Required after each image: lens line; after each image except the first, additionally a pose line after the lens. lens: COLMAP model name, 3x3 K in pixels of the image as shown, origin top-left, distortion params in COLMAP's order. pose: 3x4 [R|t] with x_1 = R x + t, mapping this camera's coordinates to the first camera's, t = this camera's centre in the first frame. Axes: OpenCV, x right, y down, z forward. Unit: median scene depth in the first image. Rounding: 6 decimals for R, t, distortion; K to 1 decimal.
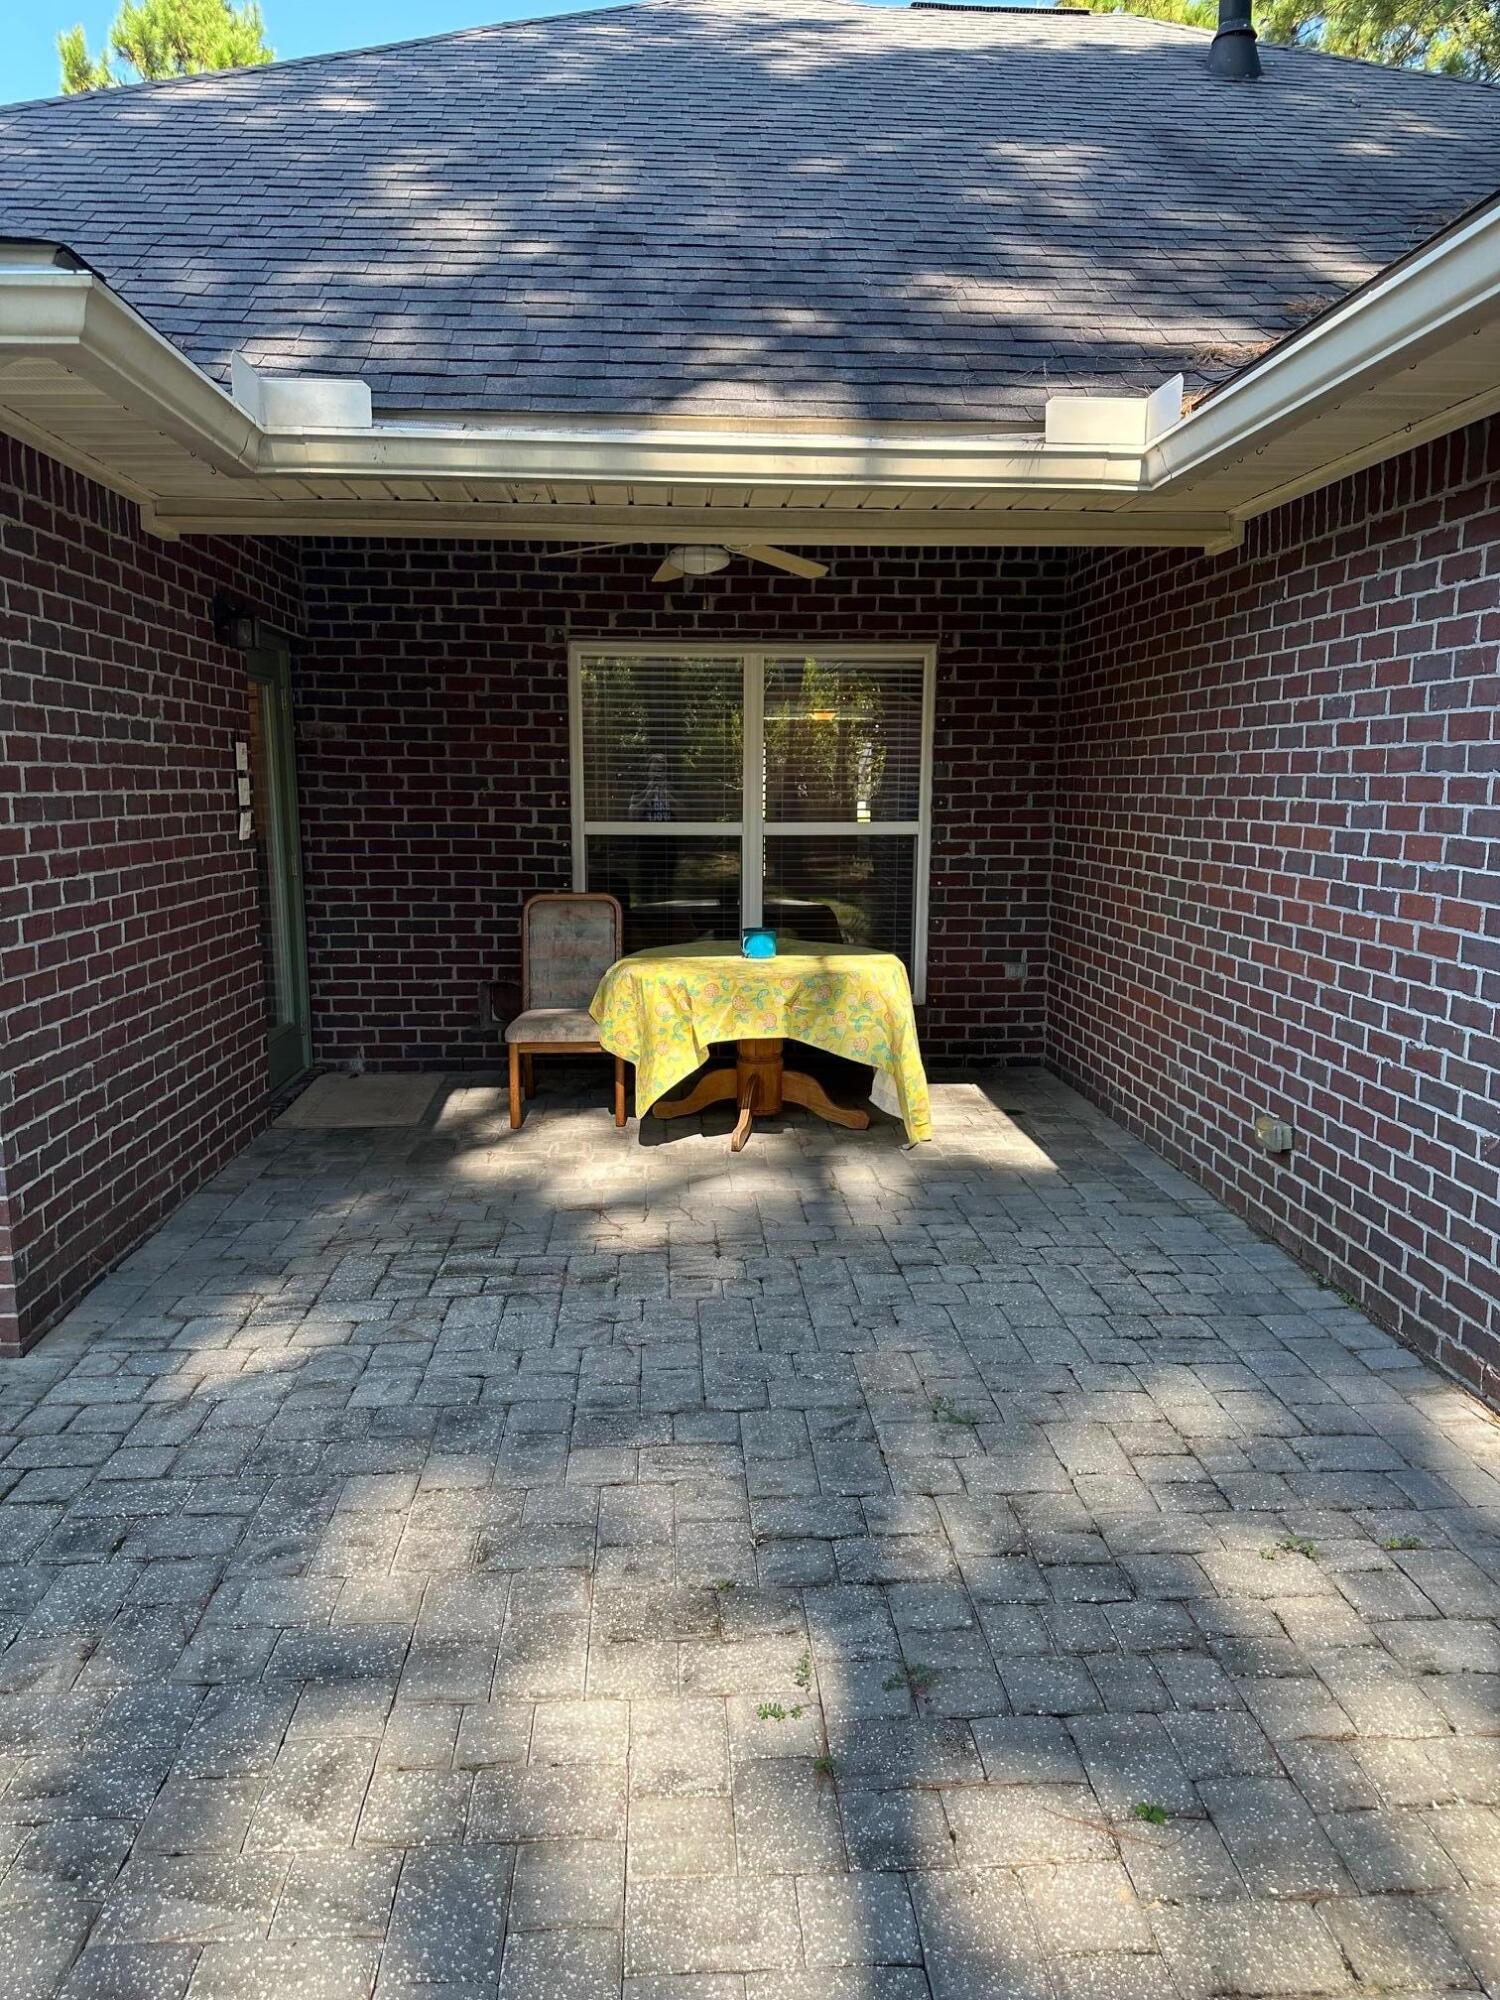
lens RADIAL K [[1309.2, 0, 750.0], [0, 1309.2, 1000.0], [0, 0, 1]] dist [0.051014, -0.131798]
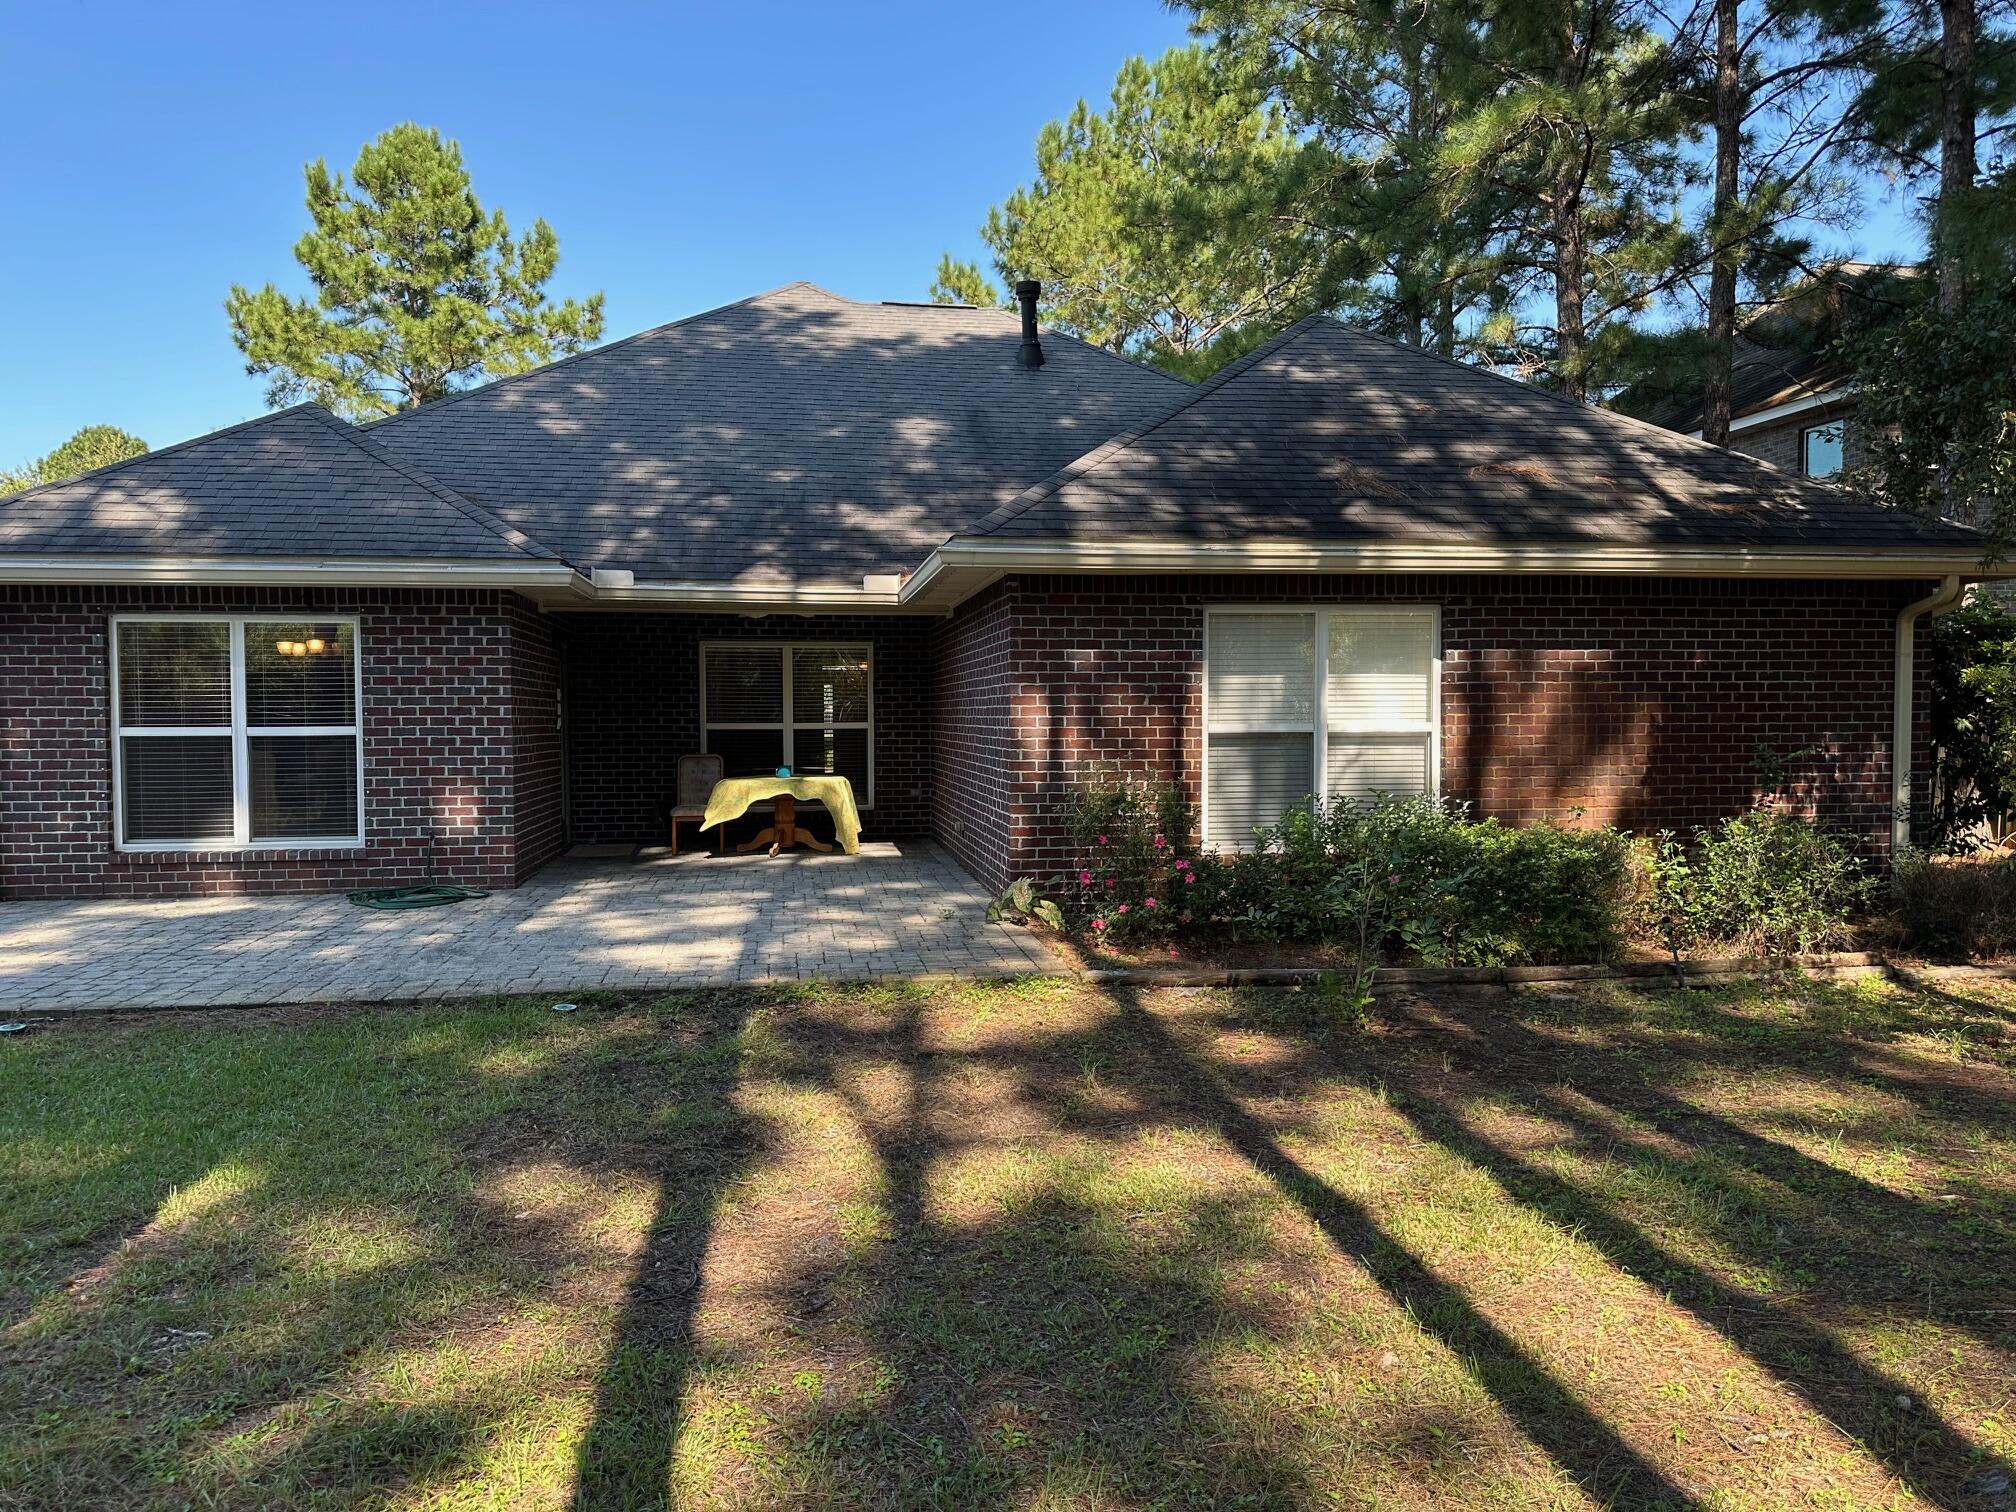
lens RADIAL K [[1319.6, 0, 1008.0], [0, 1319.6, 756.0], [0, 0, 1]] dist [0.051014, -0.131798]
pose [[0.994685, -0.012455, 0.102213, 0.145998], [0.025675, 0.991304, -0.129061, 0.214254], [-0.099716, 0.130999, 0.986355, -1.202317]]
